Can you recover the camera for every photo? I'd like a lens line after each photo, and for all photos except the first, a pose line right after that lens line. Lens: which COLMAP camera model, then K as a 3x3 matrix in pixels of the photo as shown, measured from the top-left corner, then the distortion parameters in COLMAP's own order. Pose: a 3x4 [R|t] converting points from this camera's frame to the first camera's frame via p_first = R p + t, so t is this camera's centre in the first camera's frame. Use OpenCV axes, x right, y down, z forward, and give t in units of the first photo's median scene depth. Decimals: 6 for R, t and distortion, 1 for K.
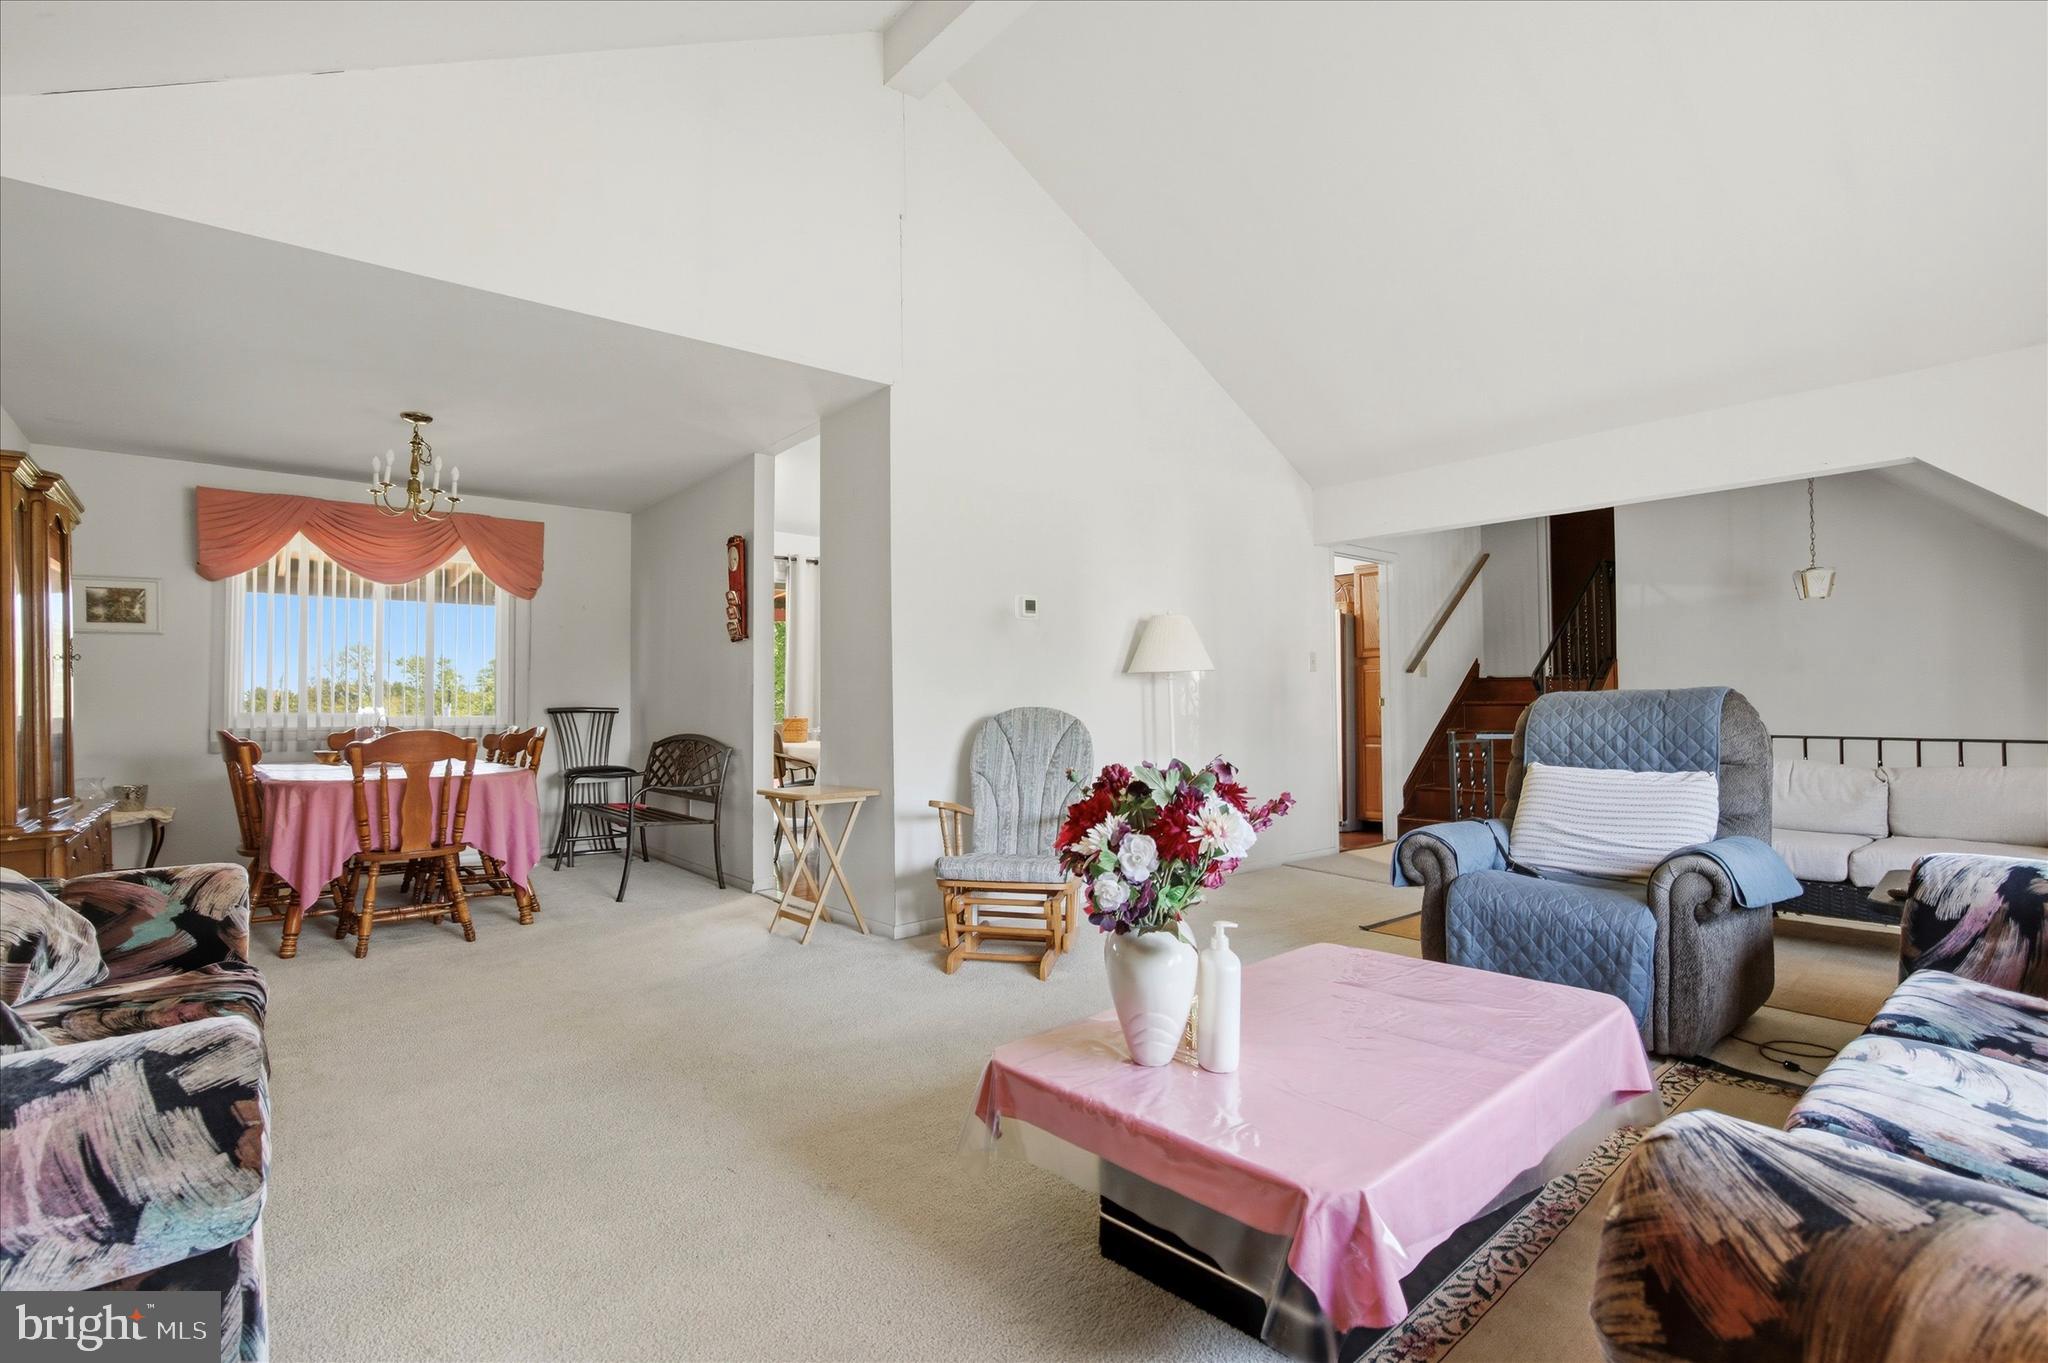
lens RADIAL K [[985.9, 0, 1032.9], [0, 985.9, 686.2], [0, 0, 1]] dist [-0.030248, 0.005122]
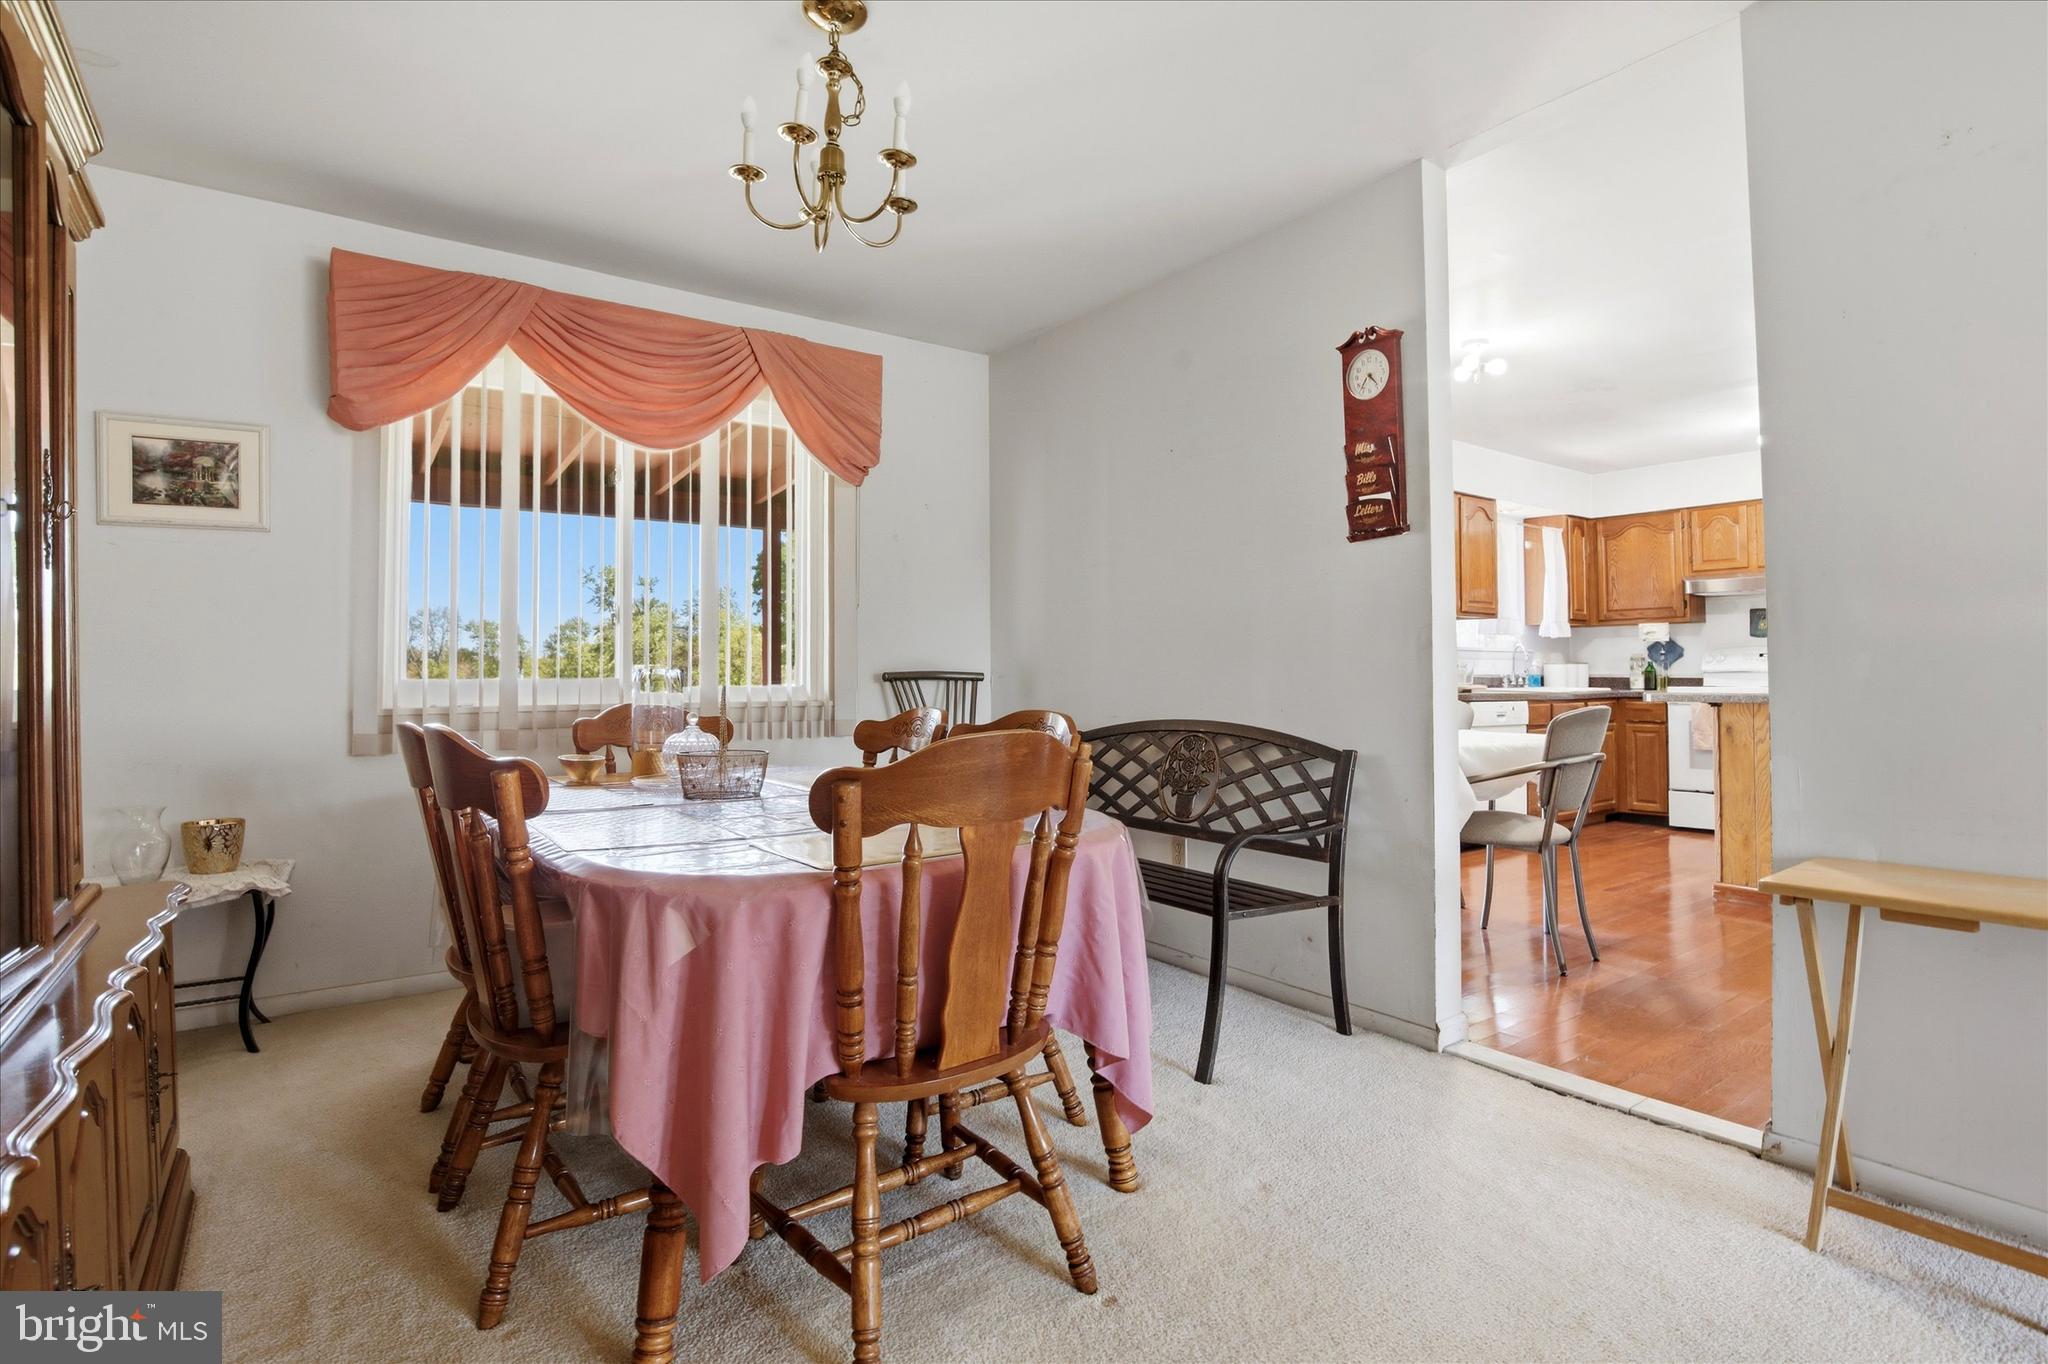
lens RADIAL K [[1015.1, 0, 1011.6], [0, 1015.1, 652.6], [0, 0, 1]] dist [-0.029487, 0.000194]
pose [[0.997383, 0.001117, -0.072287, -0.452905], [-0.001220, 0.999998, -0.001380, 0.013534], [0.072286, 0.001464, 0.997383, 0.480376]]
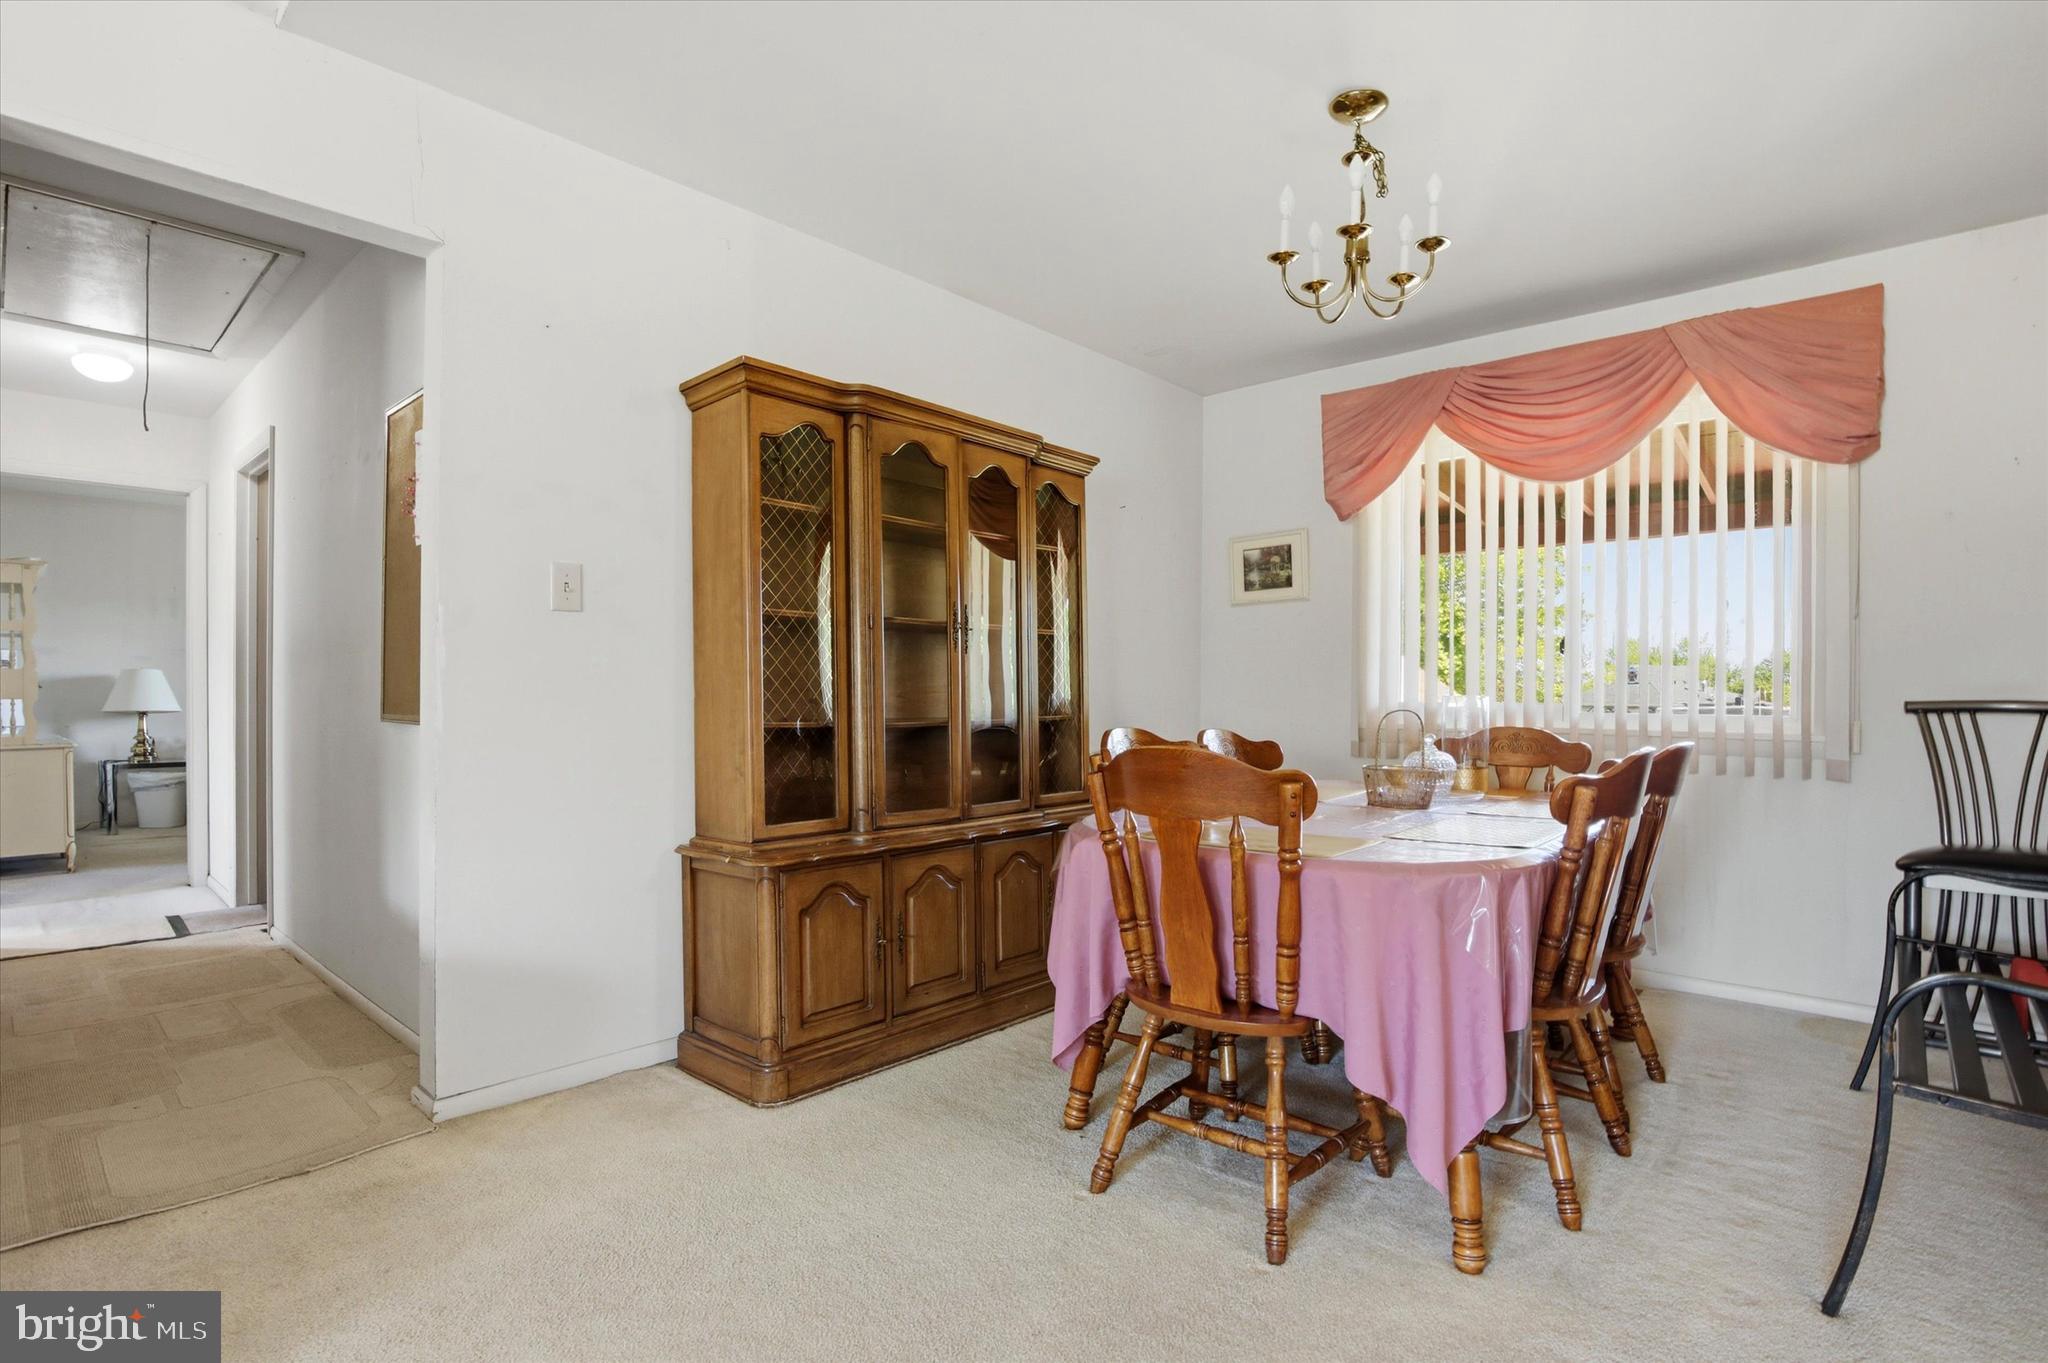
lens RADIAL K [[985.9, 0, 1036.1], [0, 985.9, 697.4], [0, 0, 1]] dist [-0.030248, 0.005122]
pose [[0.142747, 0.010781, -0.989701, -0.144956], [0.011156, 0.999860, 0.012501, 0.012887], [0.989696, -0.012826, 0.142606, 0.666128]]
